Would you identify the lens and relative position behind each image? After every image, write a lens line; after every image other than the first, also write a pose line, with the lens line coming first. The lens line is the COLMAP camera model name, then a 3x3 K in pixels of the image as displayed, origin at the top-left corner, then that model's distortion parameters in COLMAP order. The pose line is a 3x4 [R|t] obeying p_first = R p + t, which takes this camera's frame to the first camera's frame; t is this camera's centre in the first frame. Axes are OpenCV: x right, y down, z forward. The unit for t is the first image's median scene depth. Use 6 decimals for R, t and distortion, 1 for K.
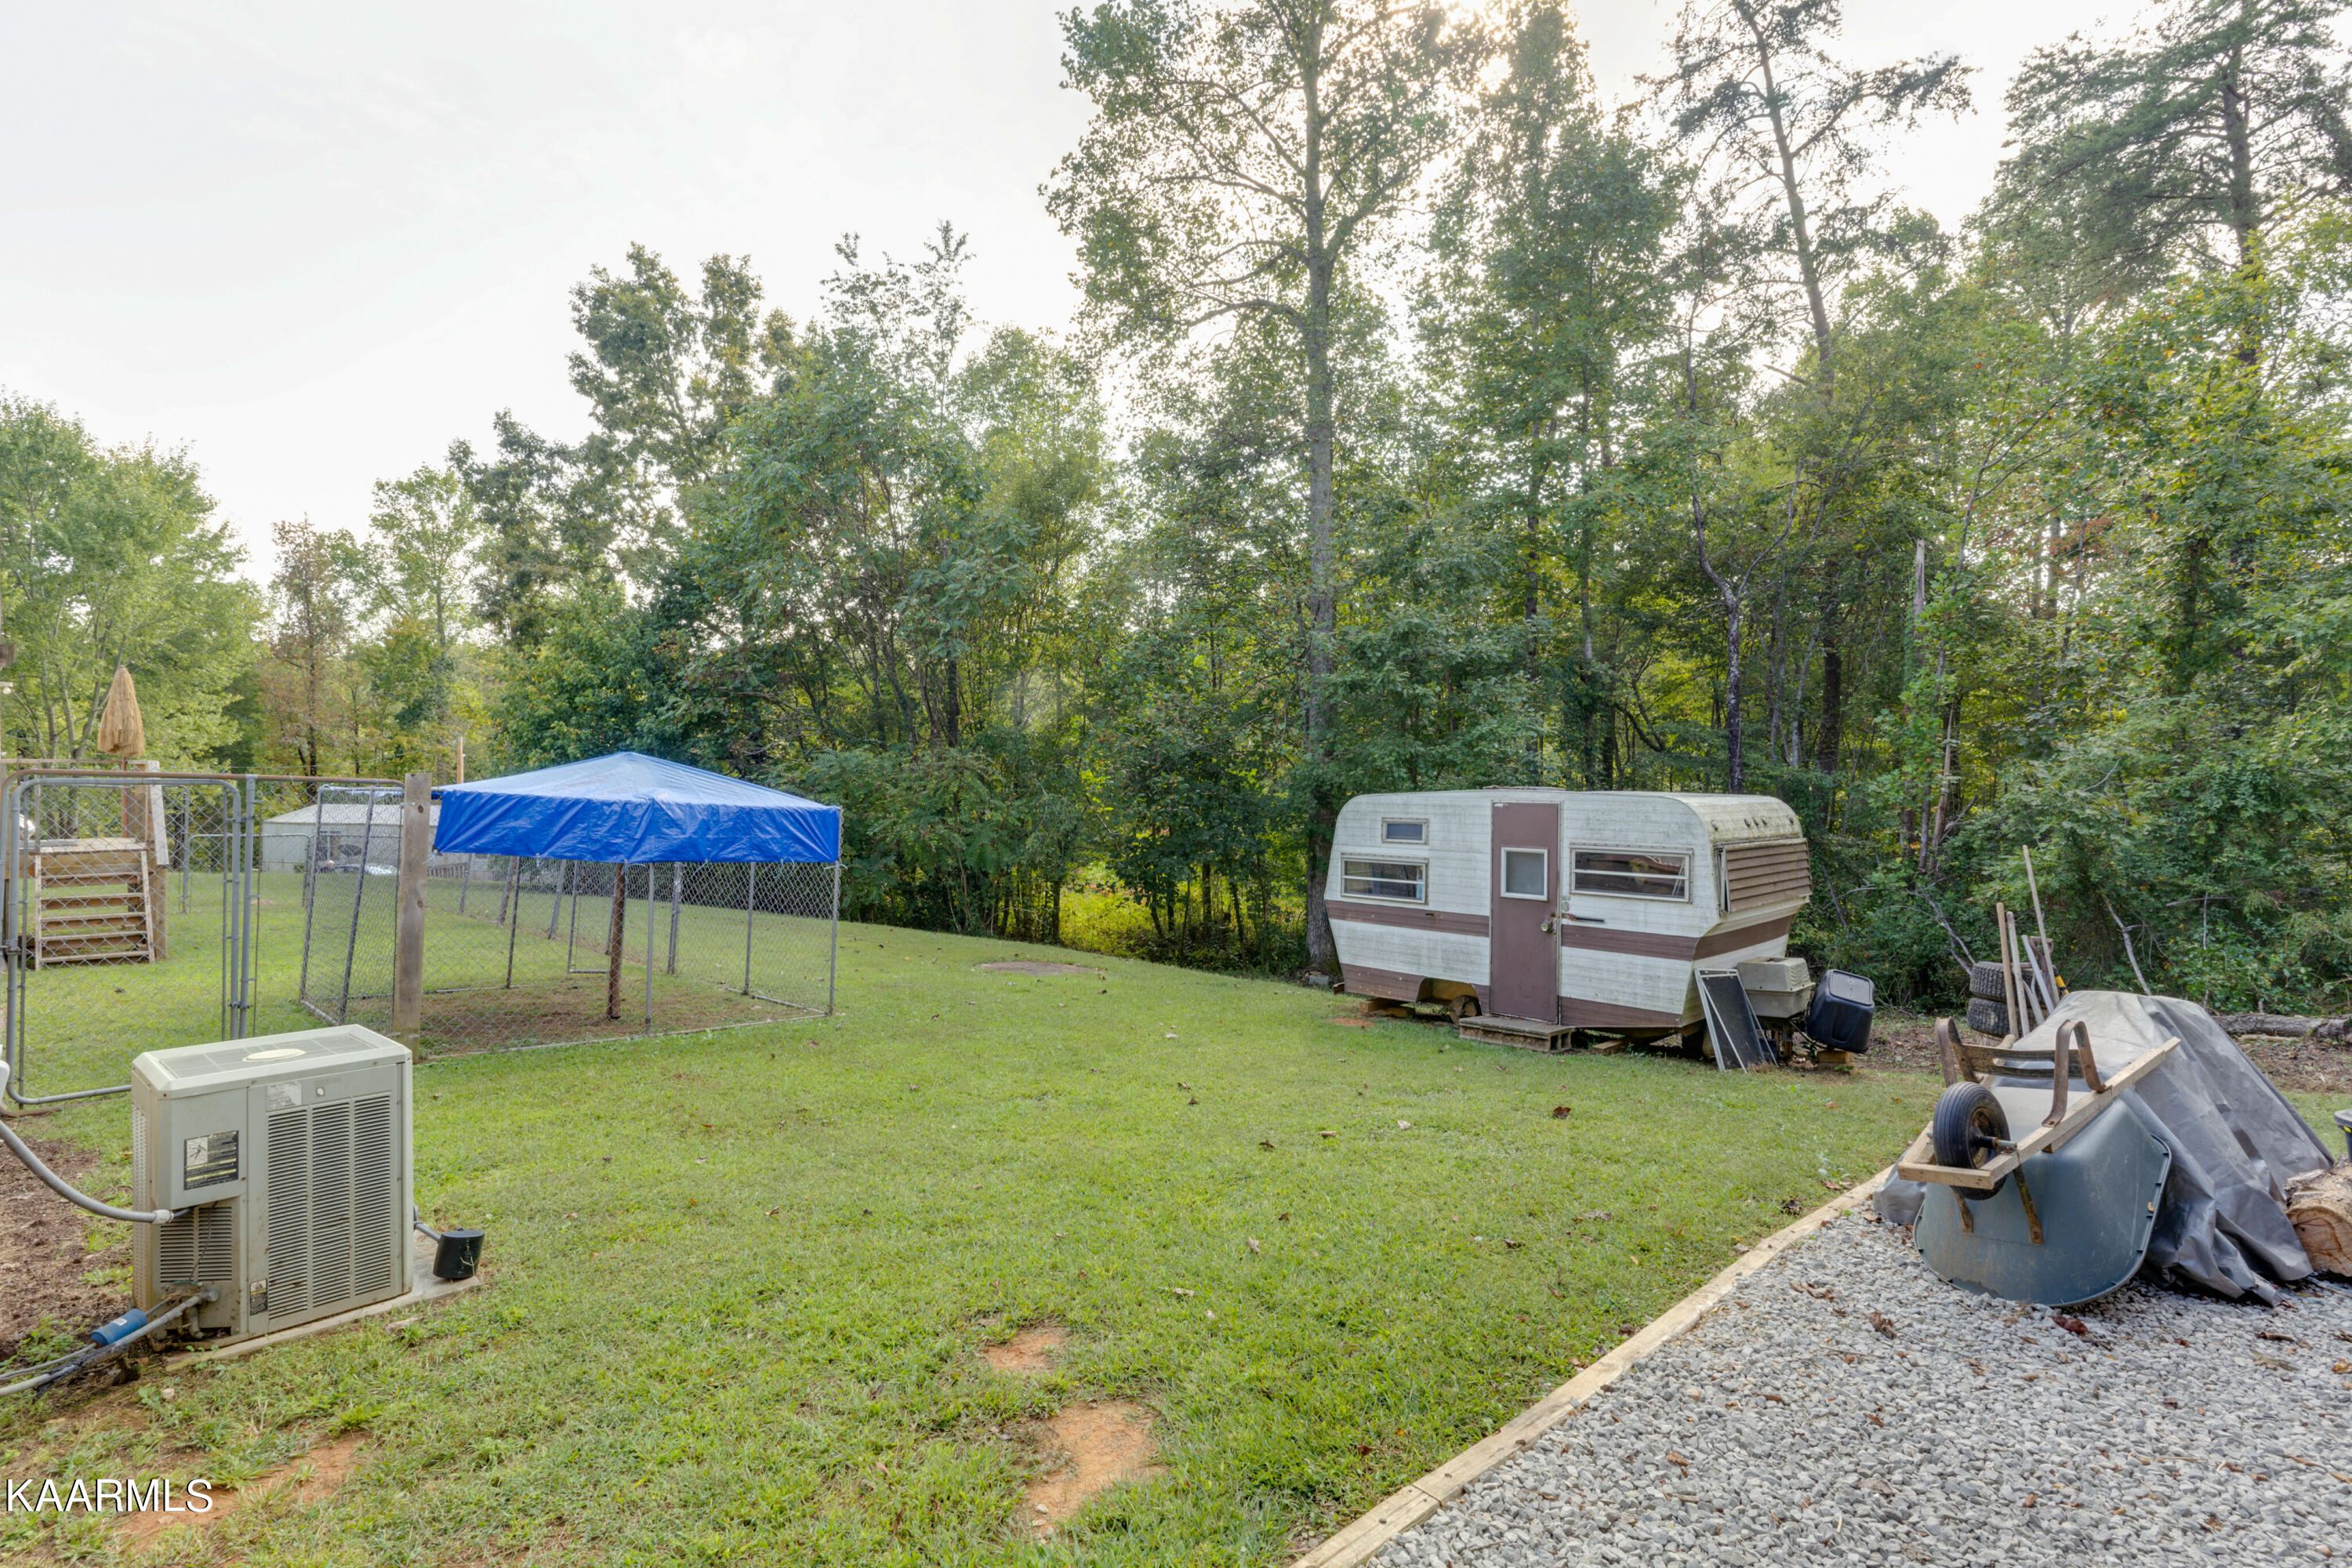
lens RADIAL K [[1143.3, 0, 1176.0], [0, 1143.3, 784.0], [0, 0, 1]] dist [0.002030, 0.000487]
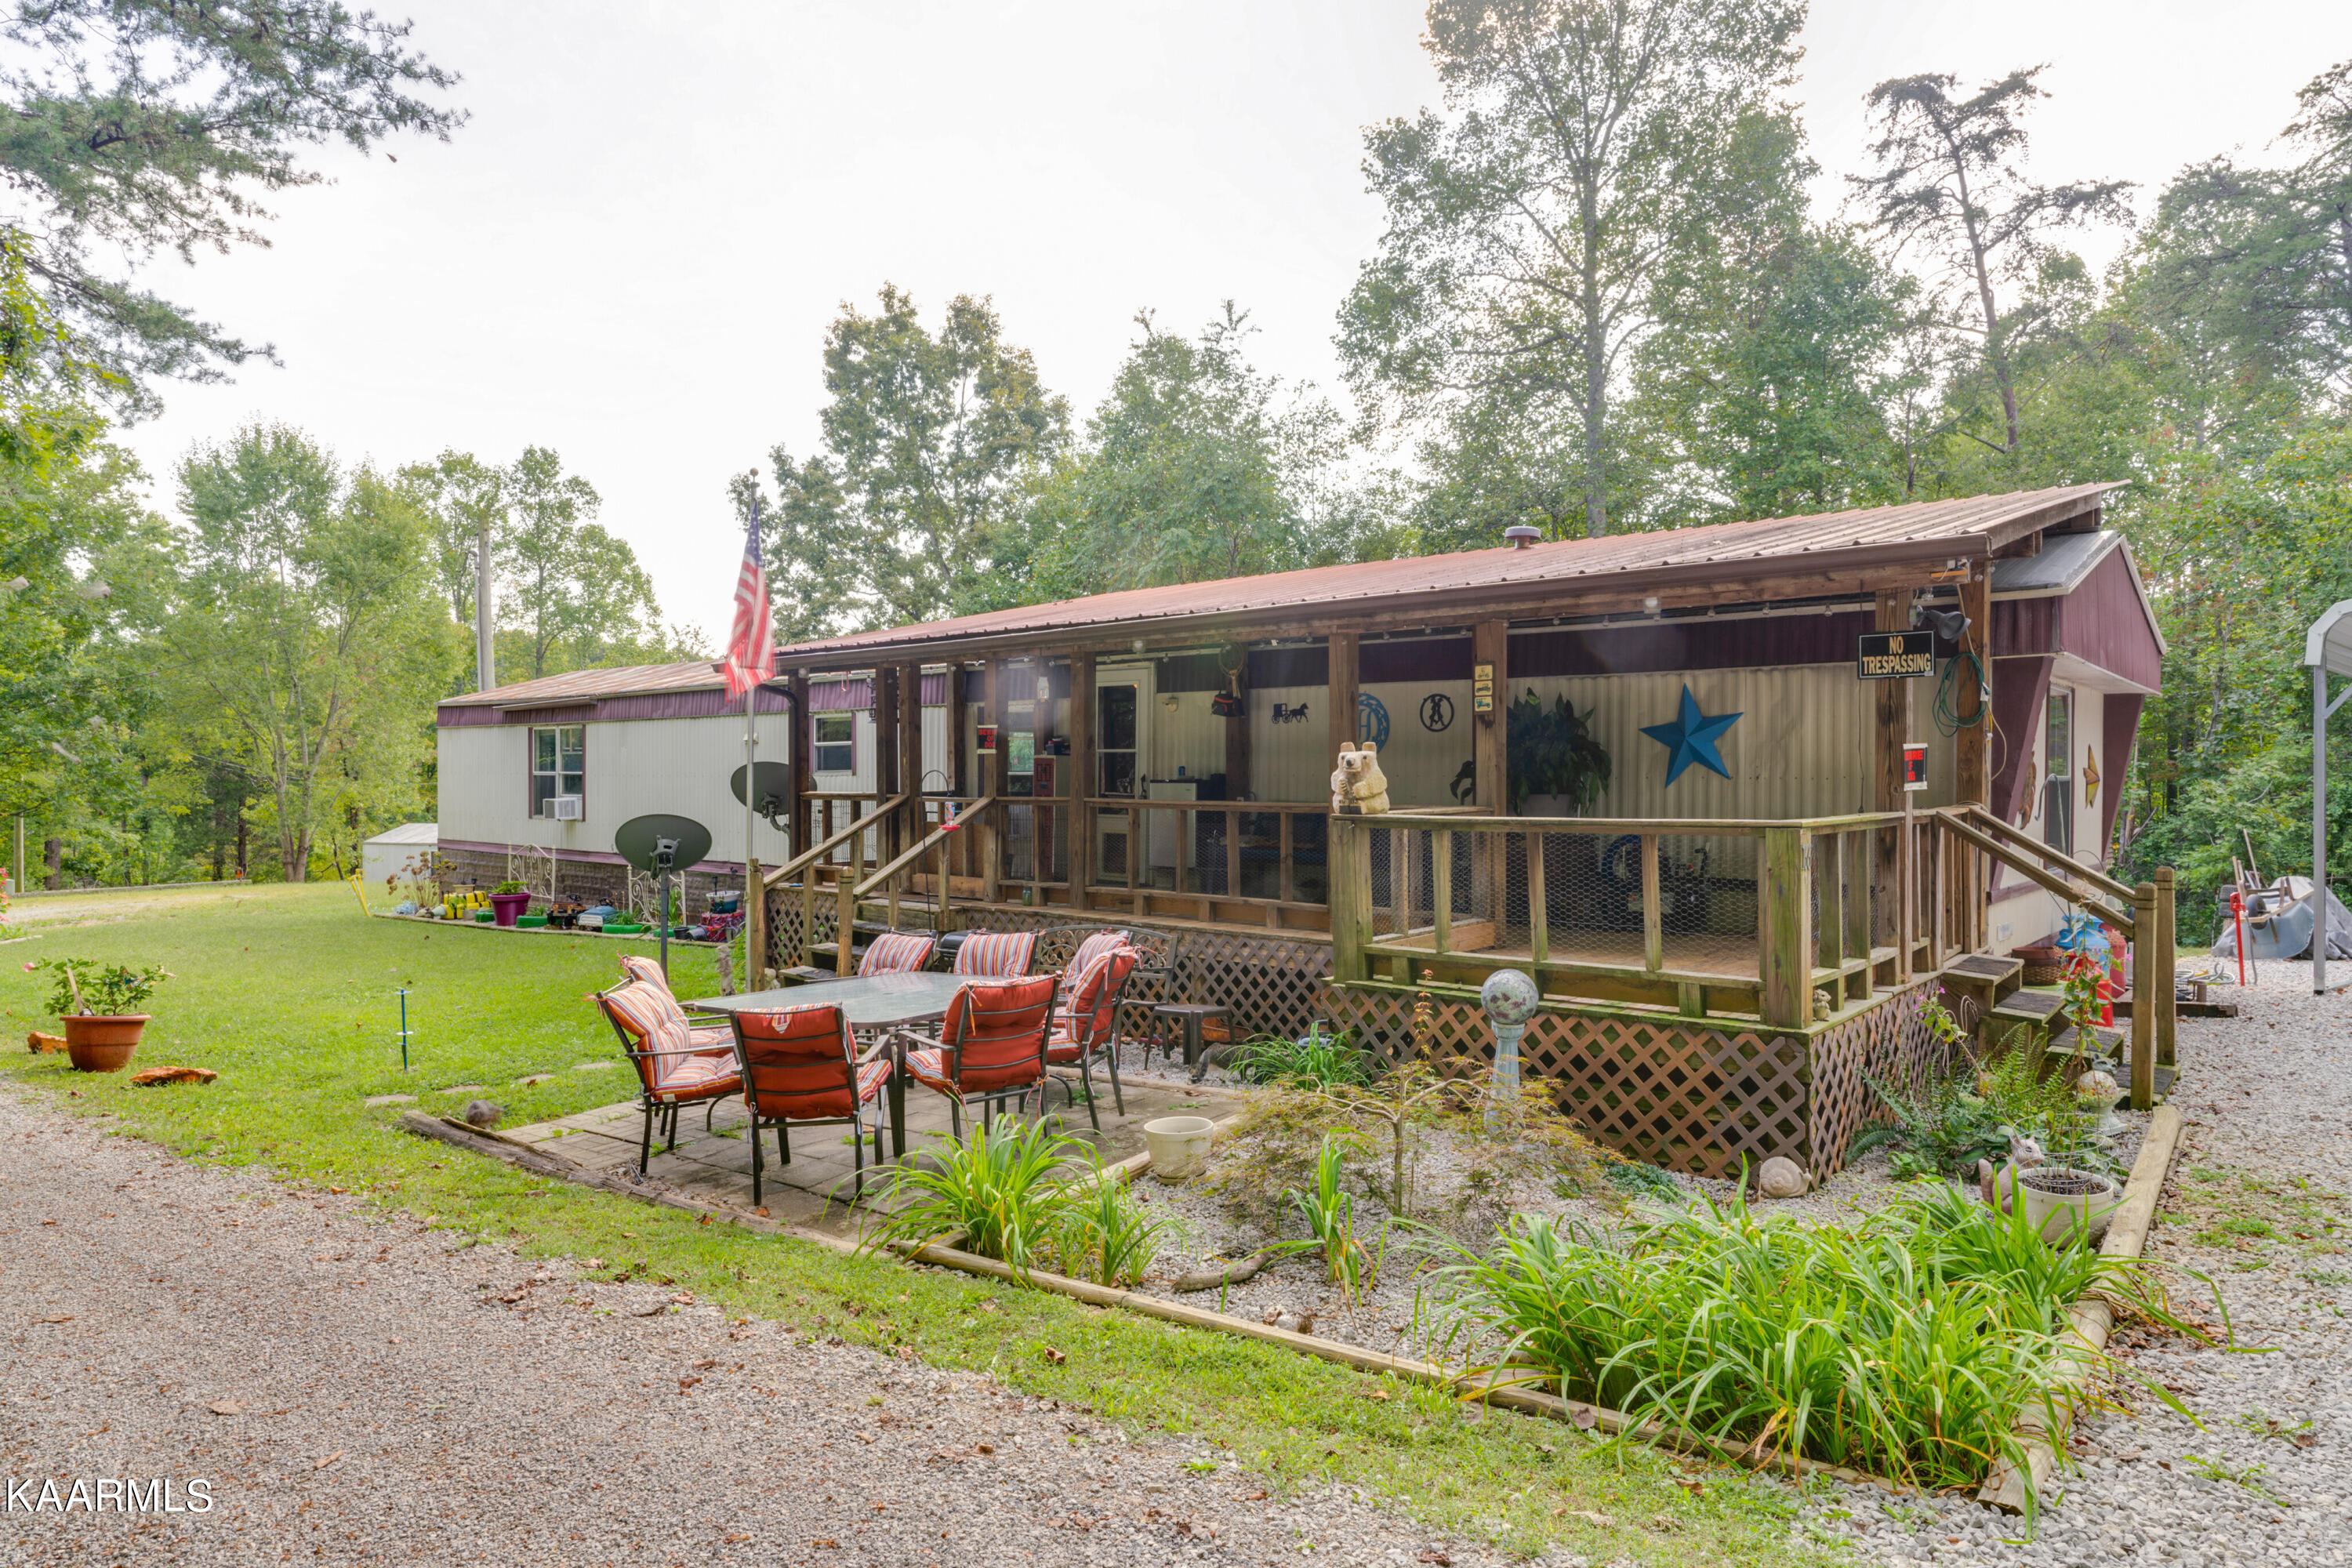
lens RADIAL K [[1415.7, 0, 1175.8], [0, 1415.7, 782.0], [0, 0, 1]] dist [0.000200, 0.000087]
pose [[0.998978, -0.002466, 0.045134, -0.346272], [0.002855, 0.999959, -0.008560, -0.004908], [-0.045111, 0.008681, 0.998944, -0.390792]]
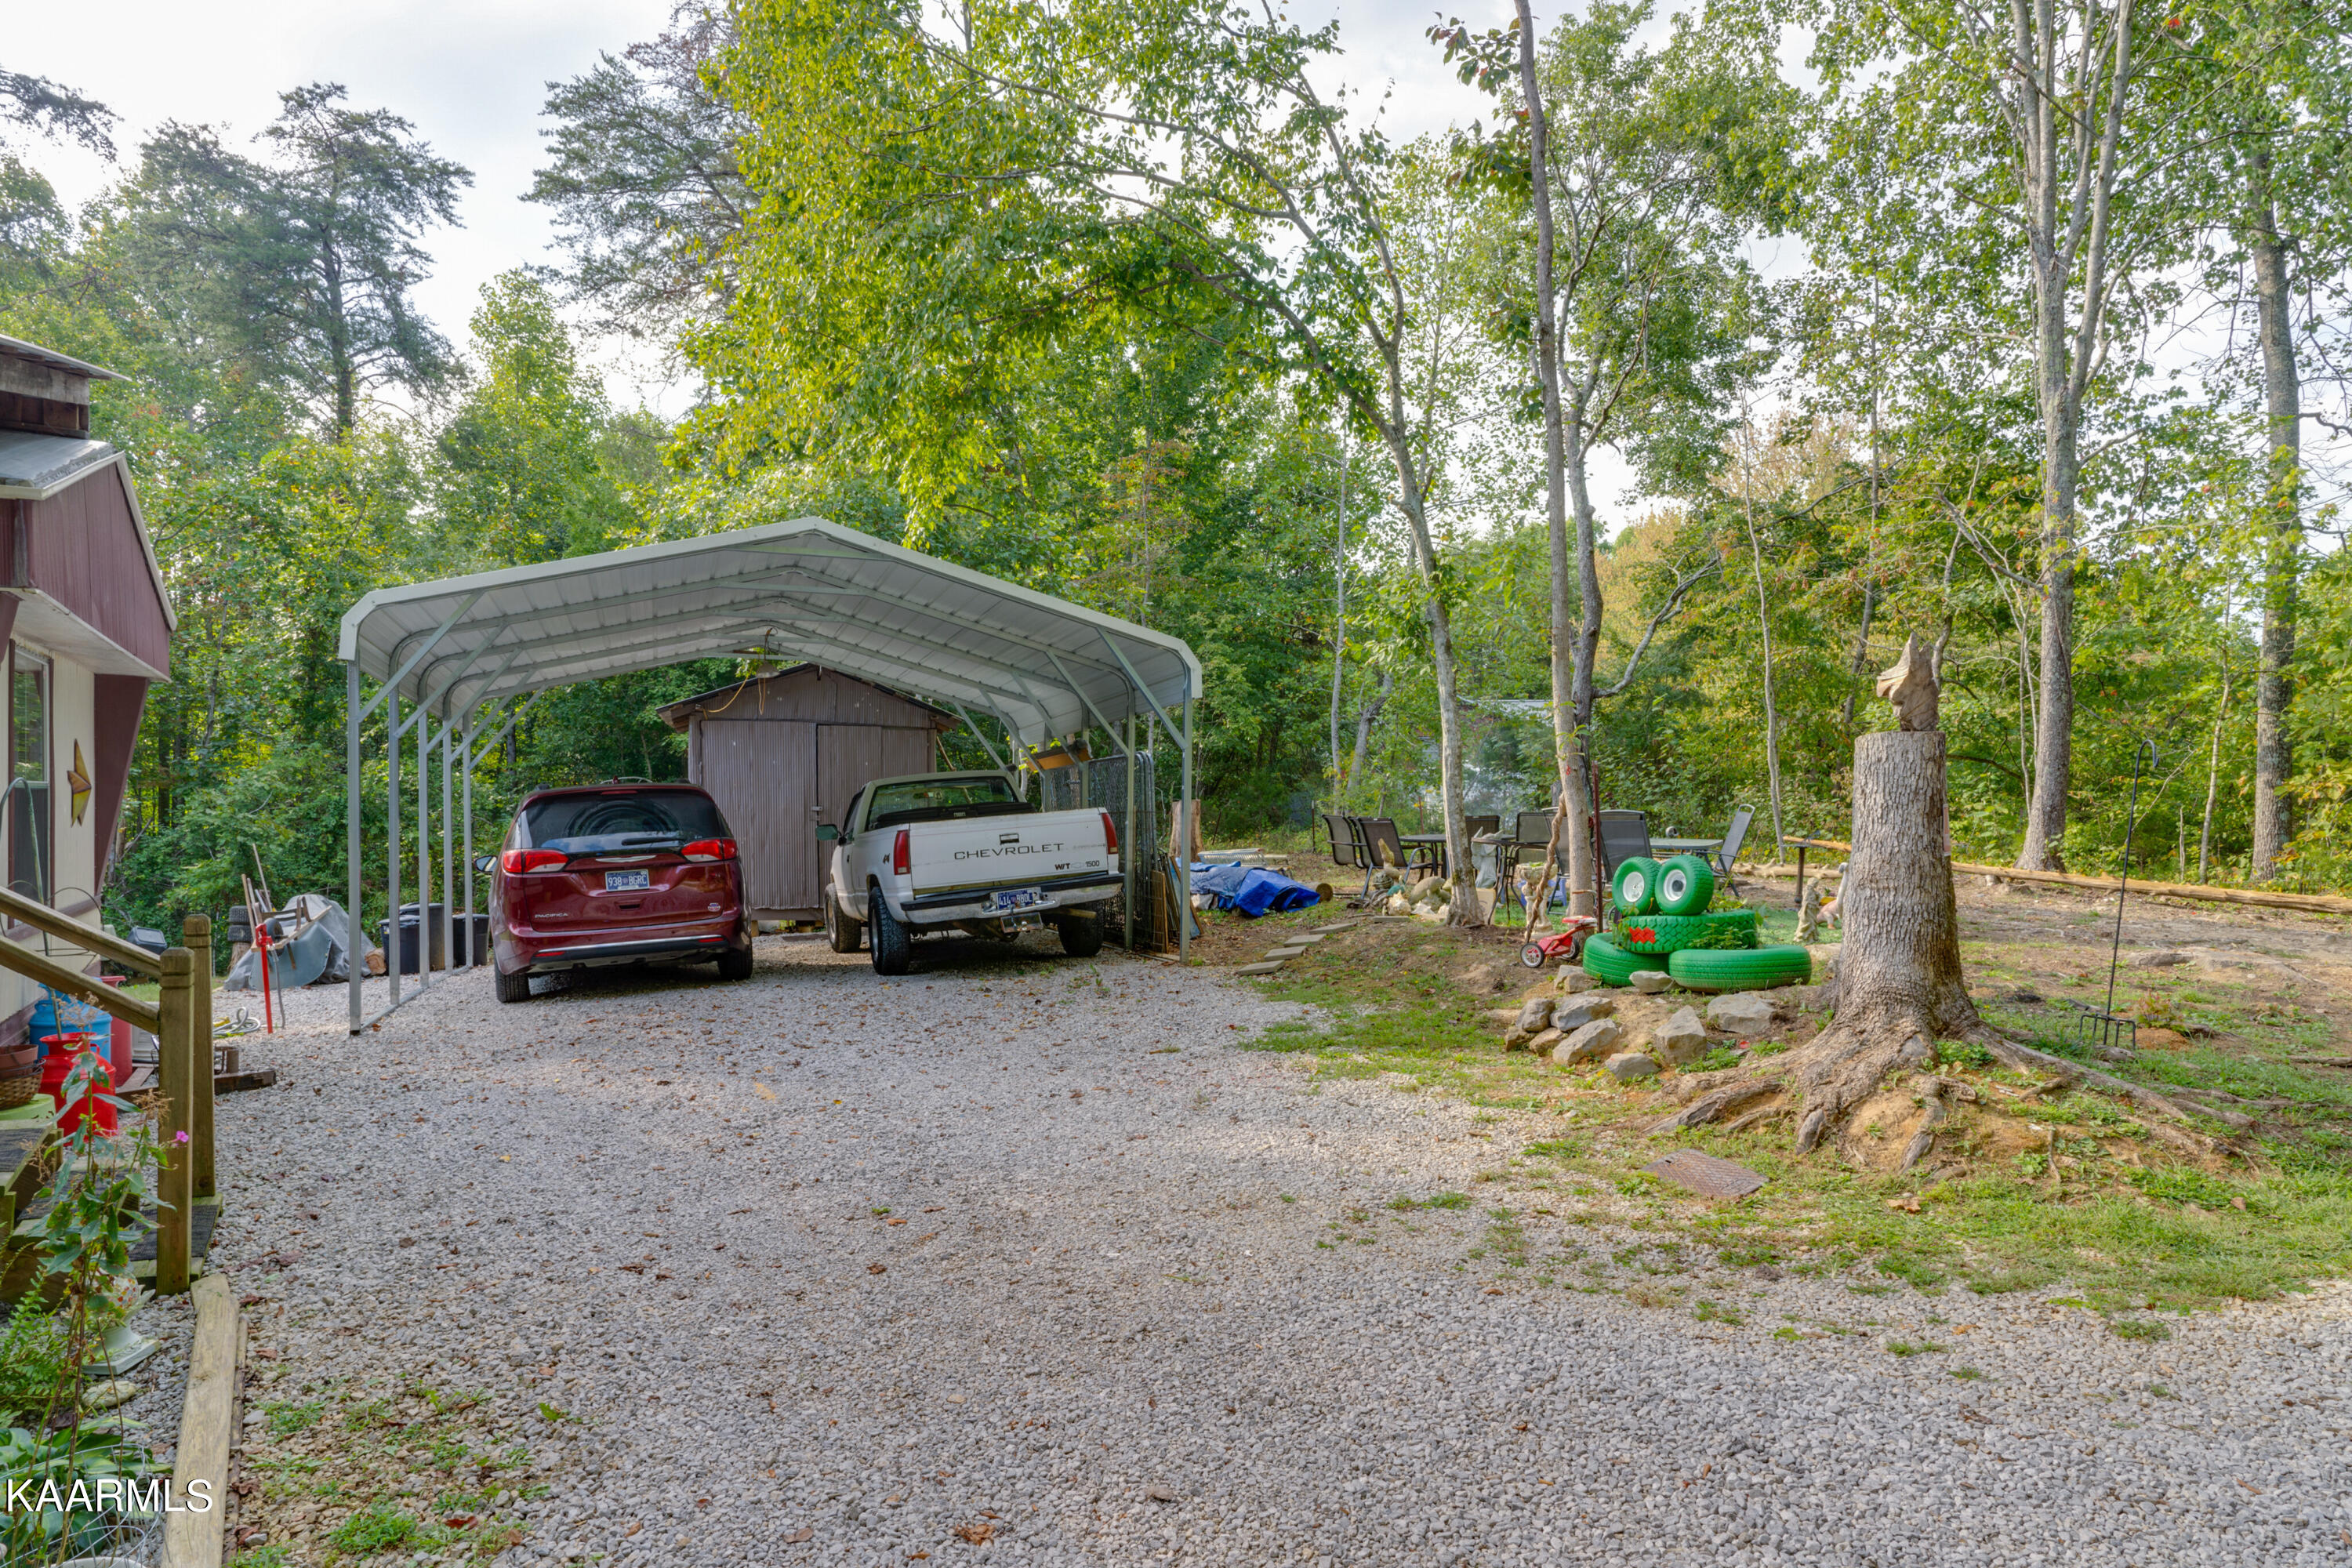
lens RADIAL K [[1440.2, 0, 1170.1], [0, 1440.2, 860.5], [0, 0, 1]] dist [0.002318, 0.002100]
pose [[0.297213, -0.035403, 0.954155, -0.289486], [-0.004840, 0.999244, 0.038583, -0.005755], [-0.954799, -0.016086, 0.296817, -0.309014]]
